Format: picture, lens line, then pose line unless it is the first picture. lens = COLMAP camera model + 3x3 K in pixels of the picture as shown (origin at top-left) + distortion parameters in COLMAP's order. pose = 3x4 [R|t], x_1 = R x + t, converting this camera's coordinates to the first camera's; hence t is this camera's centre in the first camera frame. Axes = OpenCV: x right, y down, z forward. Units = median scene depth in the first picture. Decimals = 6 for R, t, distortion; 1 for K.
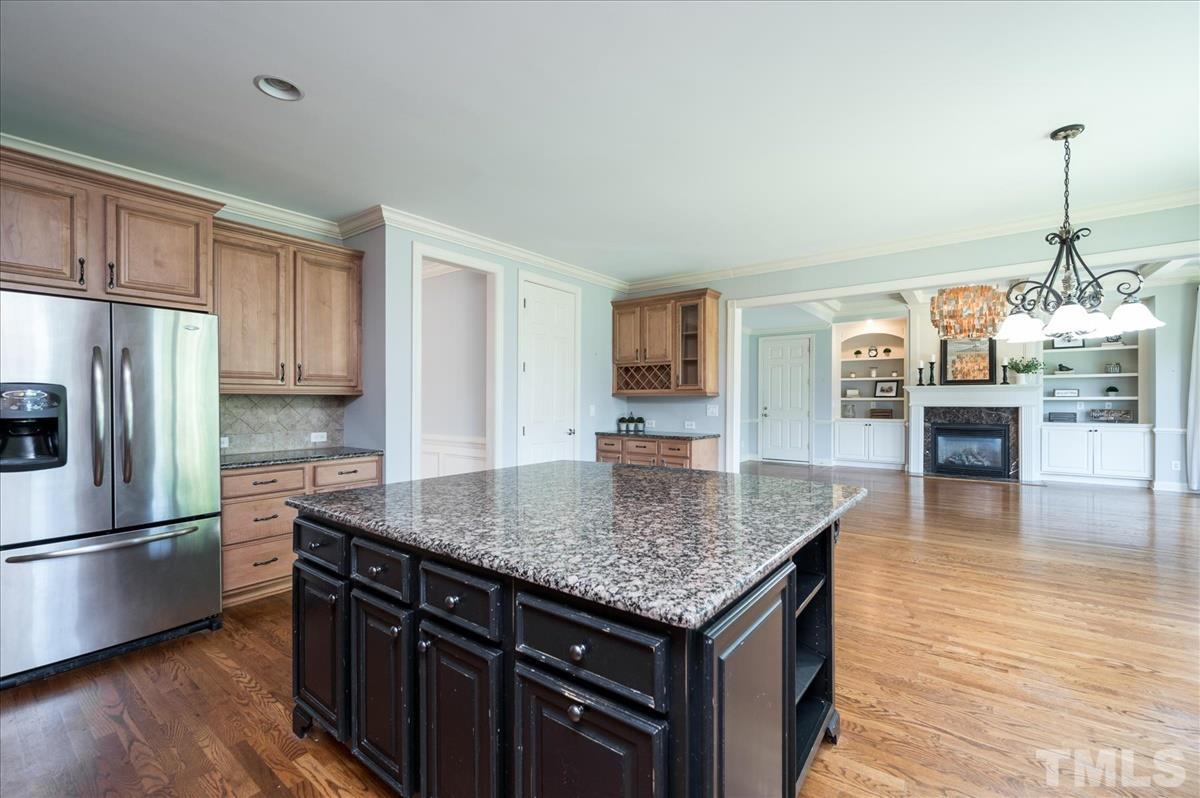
lens RADIAL K [[502.1, 0, 598.0], [0, 502.1, 407.0], [0, 0, 1]] dist [0.004913, 0.000266]
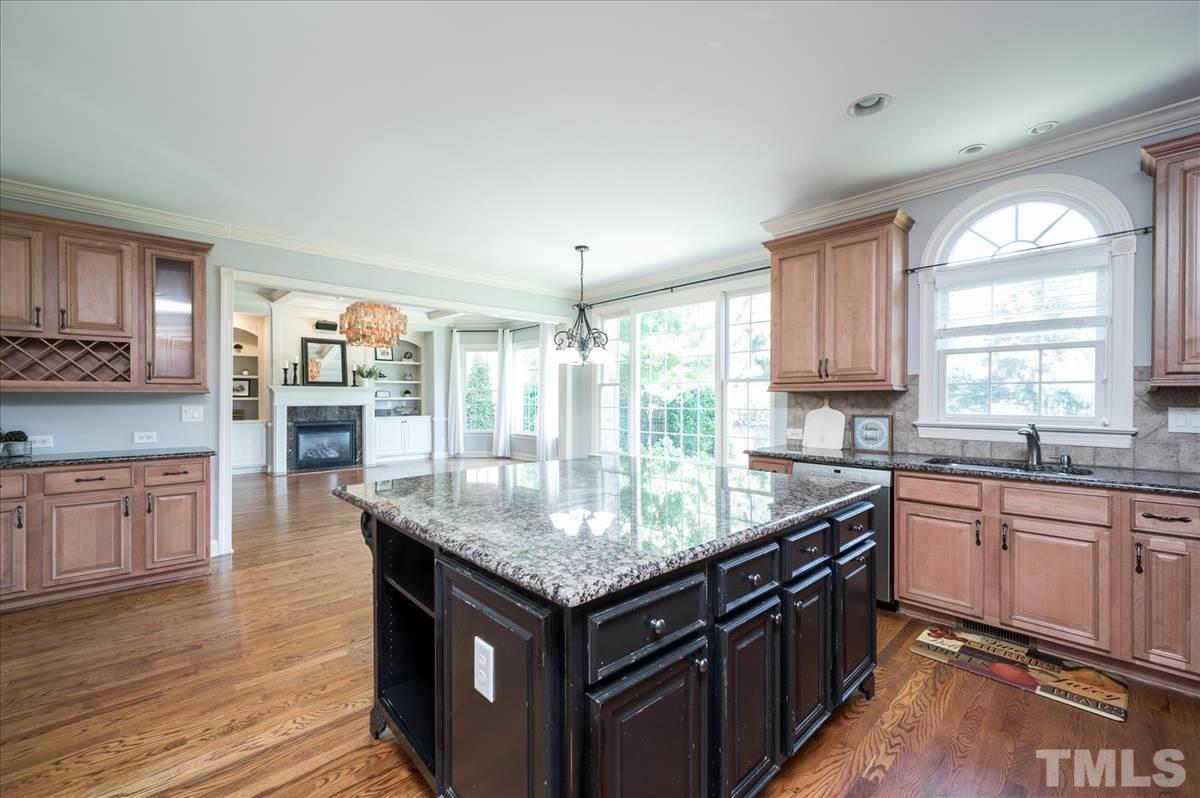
lens RADIAL K [[502.1, 0, 602.2], [0, 502.1, 397.1], [0, 0, 1]] dist [0.004913, 0.000266]
pose [[0.163525, 0.005596, 0.986523, -0.271568], [0.014480, 0.999863, -0.008072, -0.002063], [-0.986433, 0.015604, 0.163422, 0.219968]]
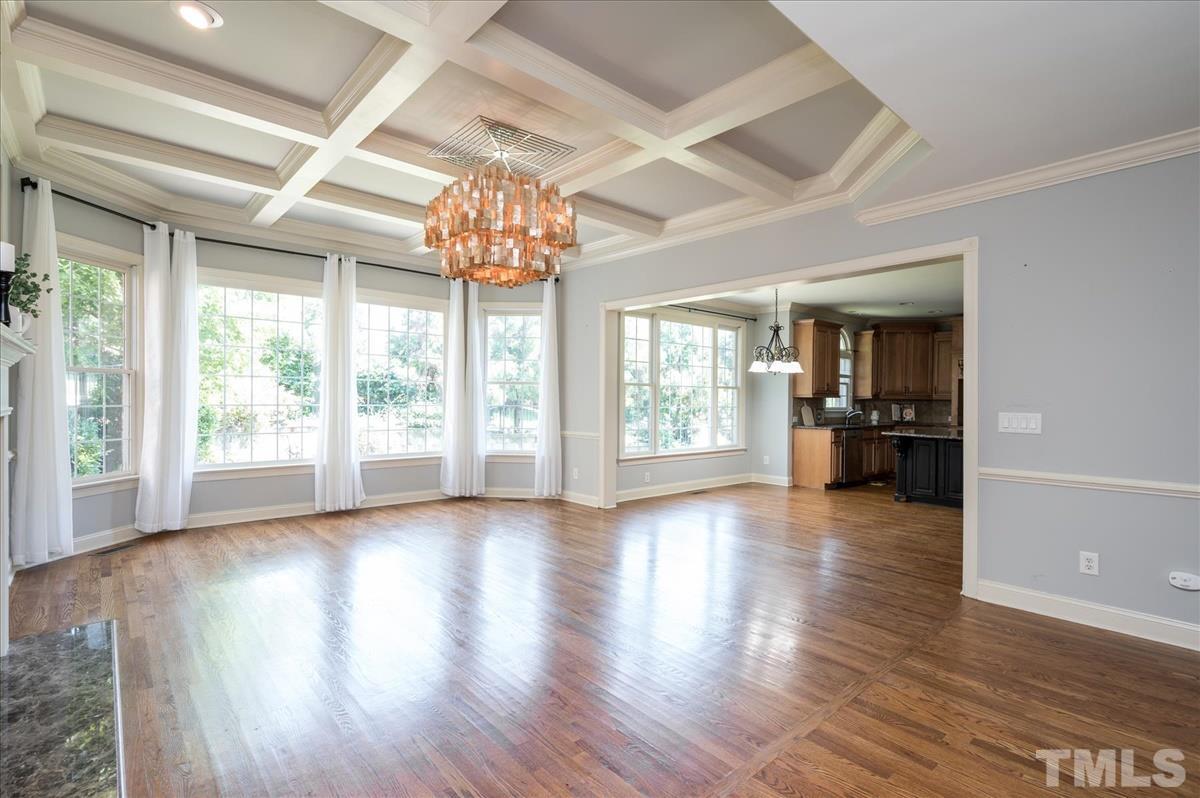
lens RADIAL K [[570.0, 0, 603.6], [0, 570.0, 398.9], [0, 0, 1]] dist [0.005011, 0.000119]
pose [[-0.981627, -0.009705, 0.190563, 0.406578], [-0.007395, 0.999890, 0.012828, -0.016321], [-0.190667, 0.011183, -0.981591, 1.237120]]
